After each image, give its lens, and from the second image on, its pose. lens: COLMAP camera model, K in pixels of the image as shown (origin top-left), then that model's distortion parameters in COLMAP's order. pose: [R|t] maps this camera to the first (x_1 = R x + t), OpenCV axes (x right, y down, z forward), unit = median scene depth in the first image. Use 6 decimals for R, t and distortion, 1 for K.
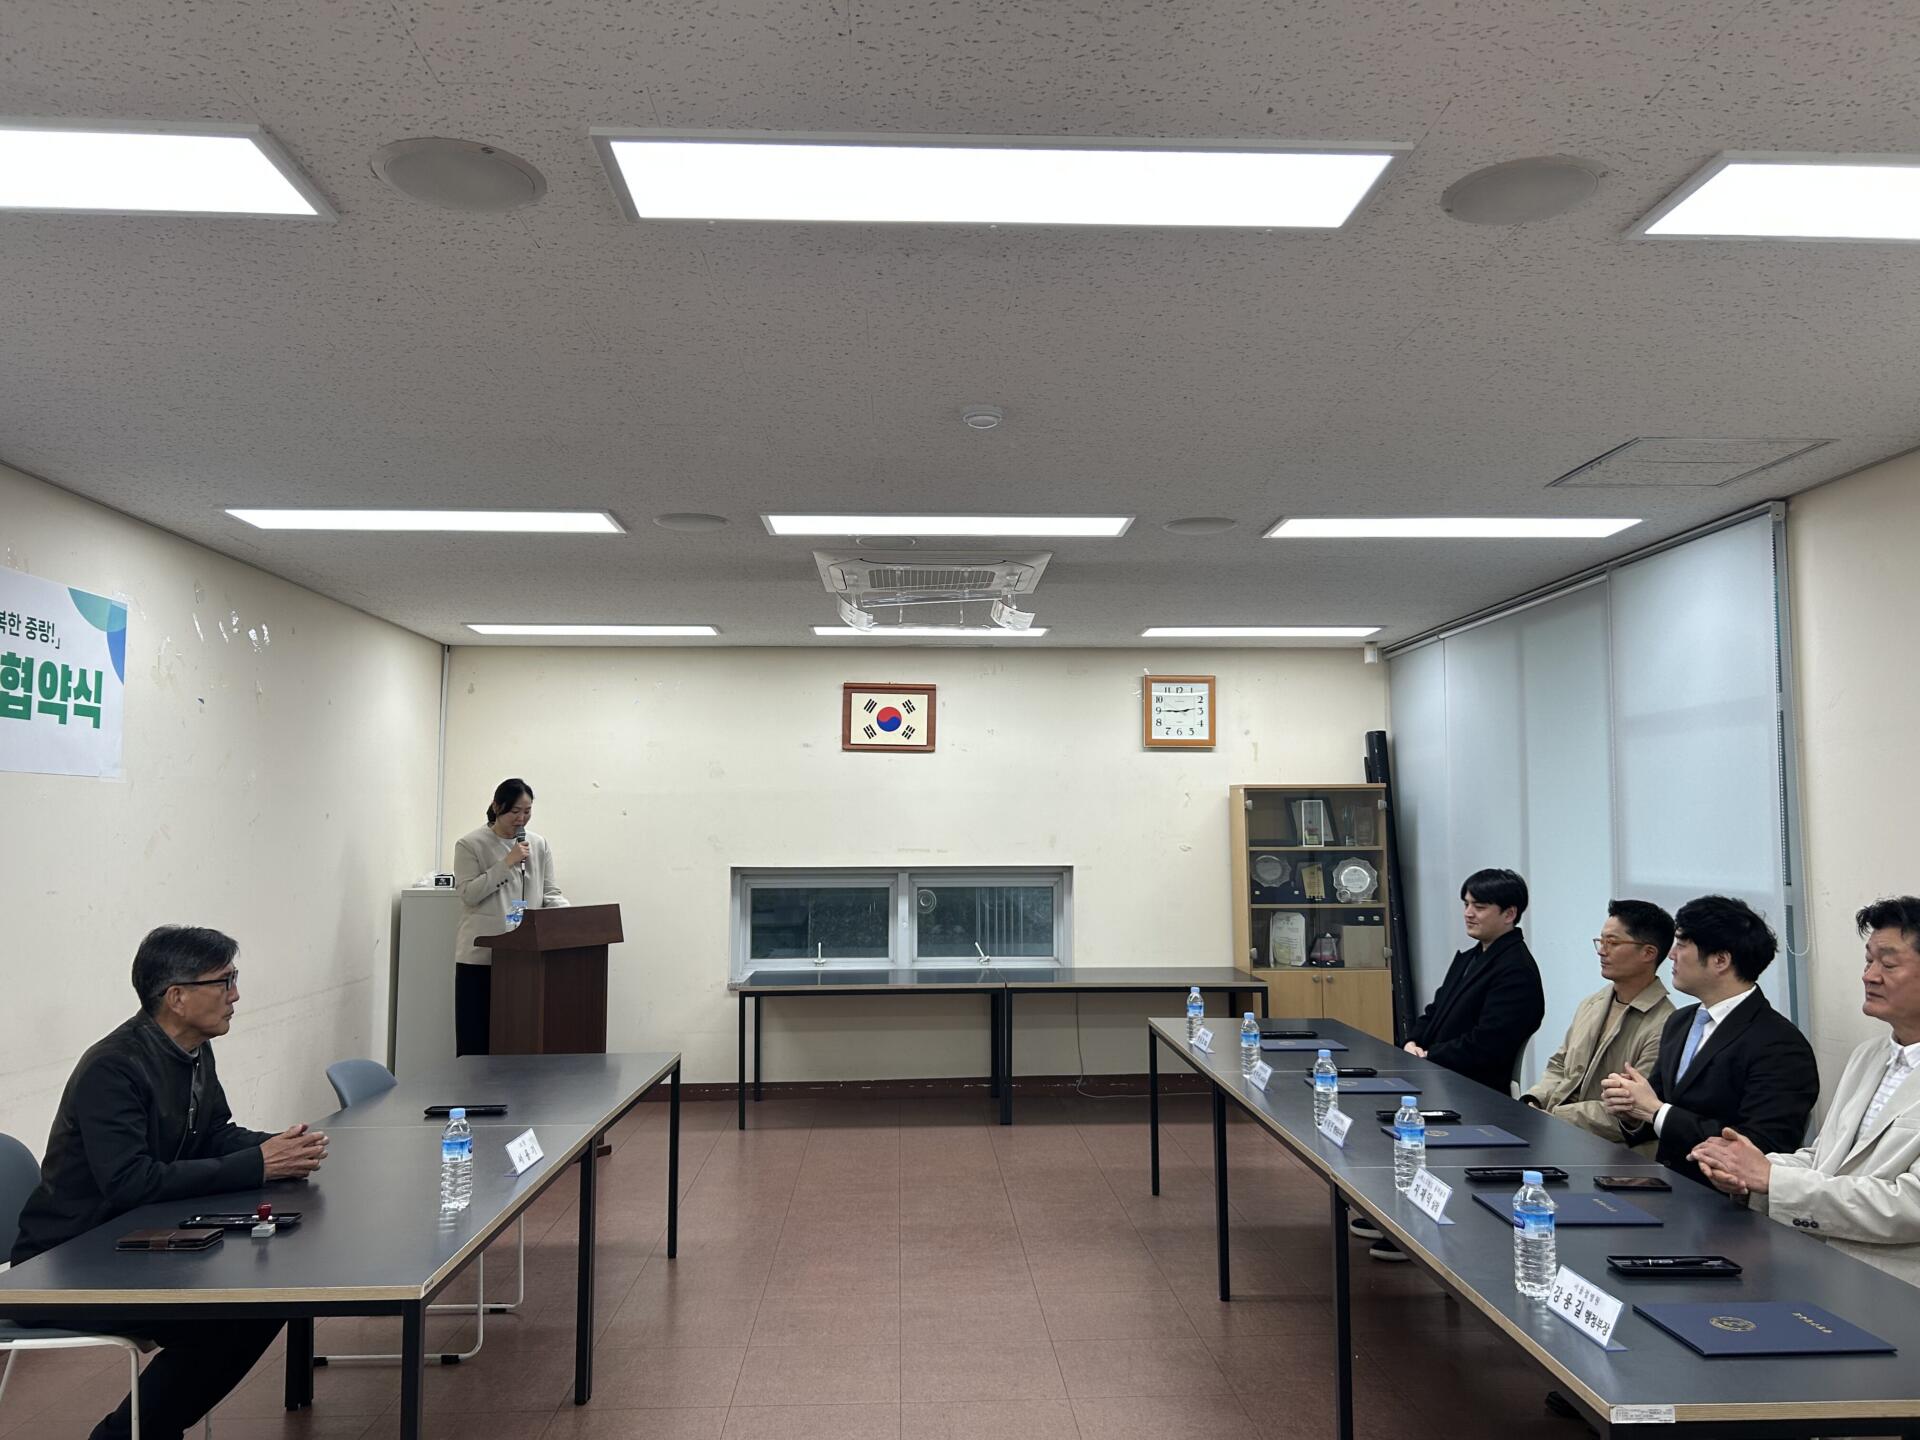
lens RADIAL K [[1461.9, 0, 962.4], [0, 1461.9, 732.0], [0, 0, 1]] dist [0.031118, -0.046677]
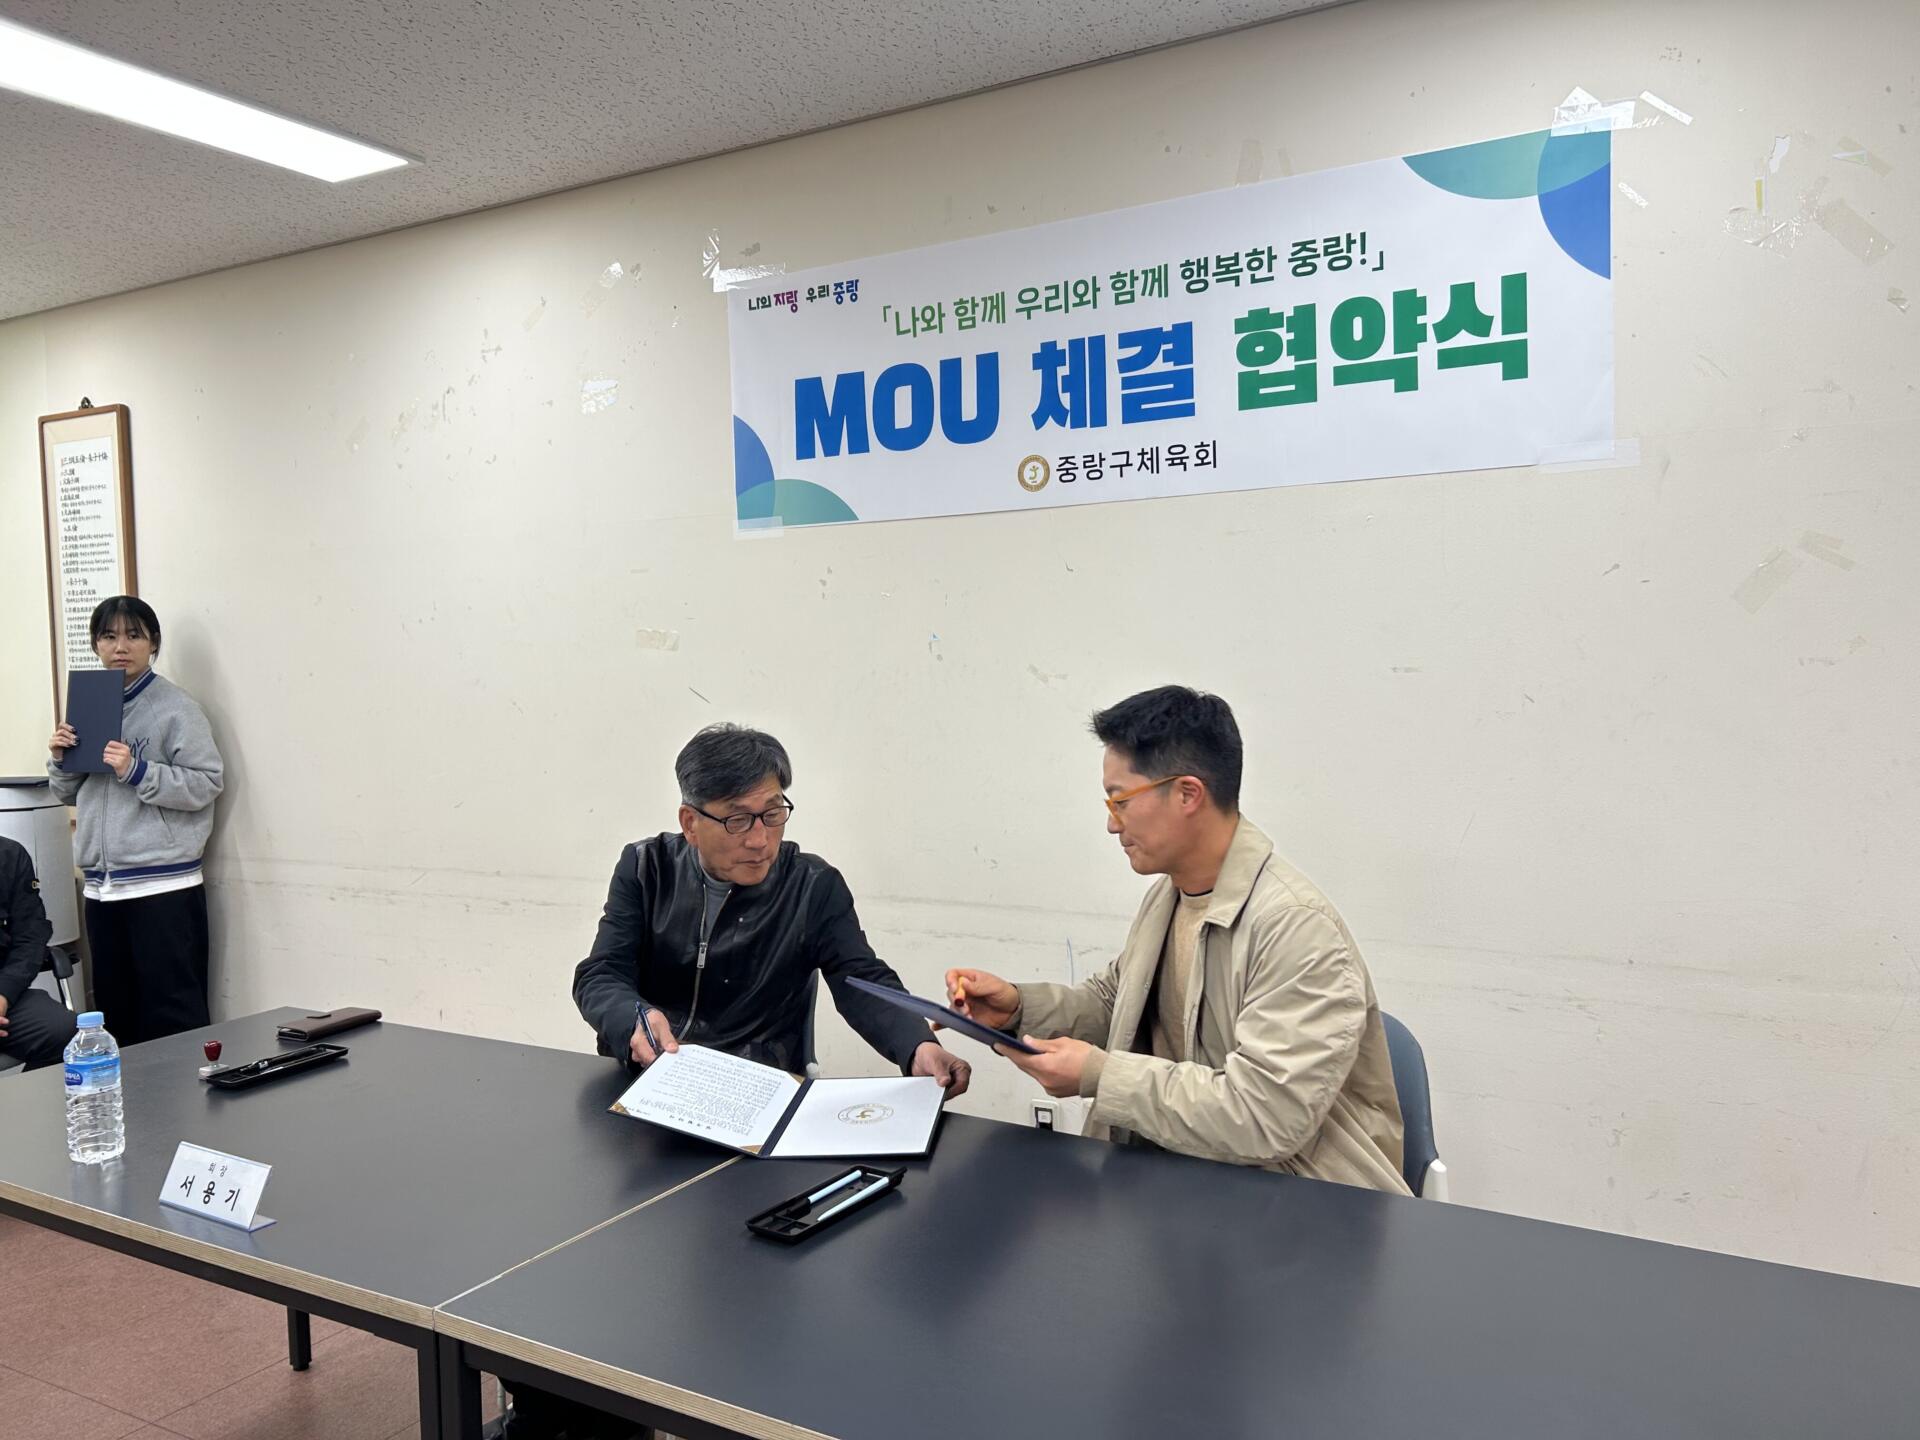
lens RADIAL K [[1461.9, 0, 970.4], [0, 1461.9, 716.6], [0, 0, 1]] dist [0.031118, -0.046677]
pose [[-0.524257, 0.059245, -0.849497, -0.002864], [0.089307, 0.995901, 0.014340, 0.075246], [0.846864, -0.068348, -0.527399, 0.851827]]
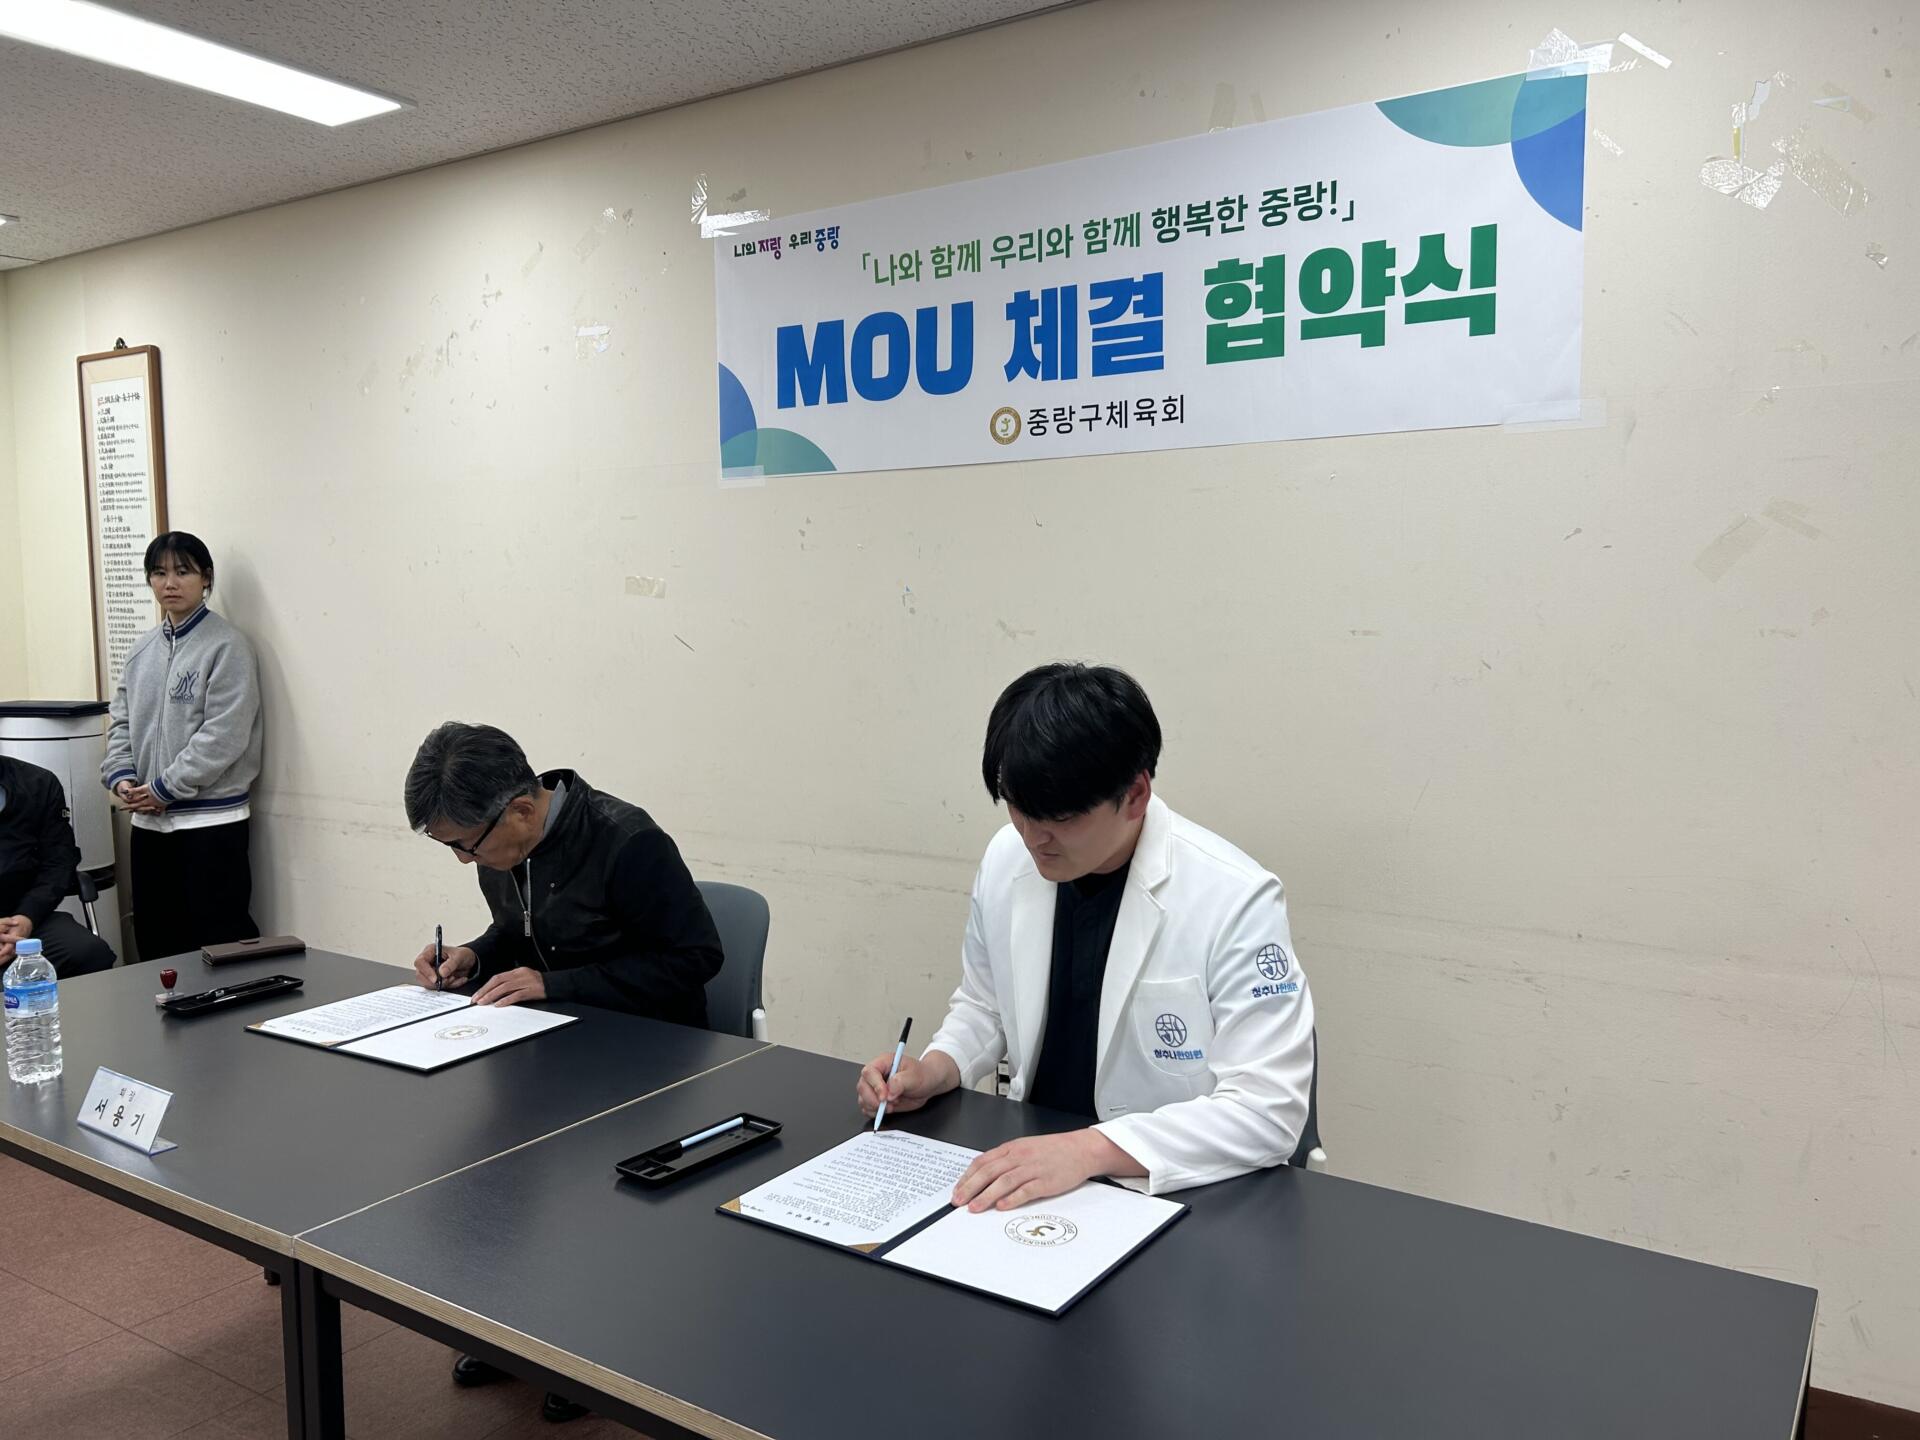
lens RADIAL K [[1461.9, 0, 969.8], [0, 1461.9, 720.5], [0, 0, 1]] dist [0.031118, -0.046677]
pose [[-0.571798, 0.078922, -0.816589, -0.025106], [0.069034, 0.996460, 0.047967, 0.076249], [0.817484, -0.028945, -0.575223, 0.884231]]
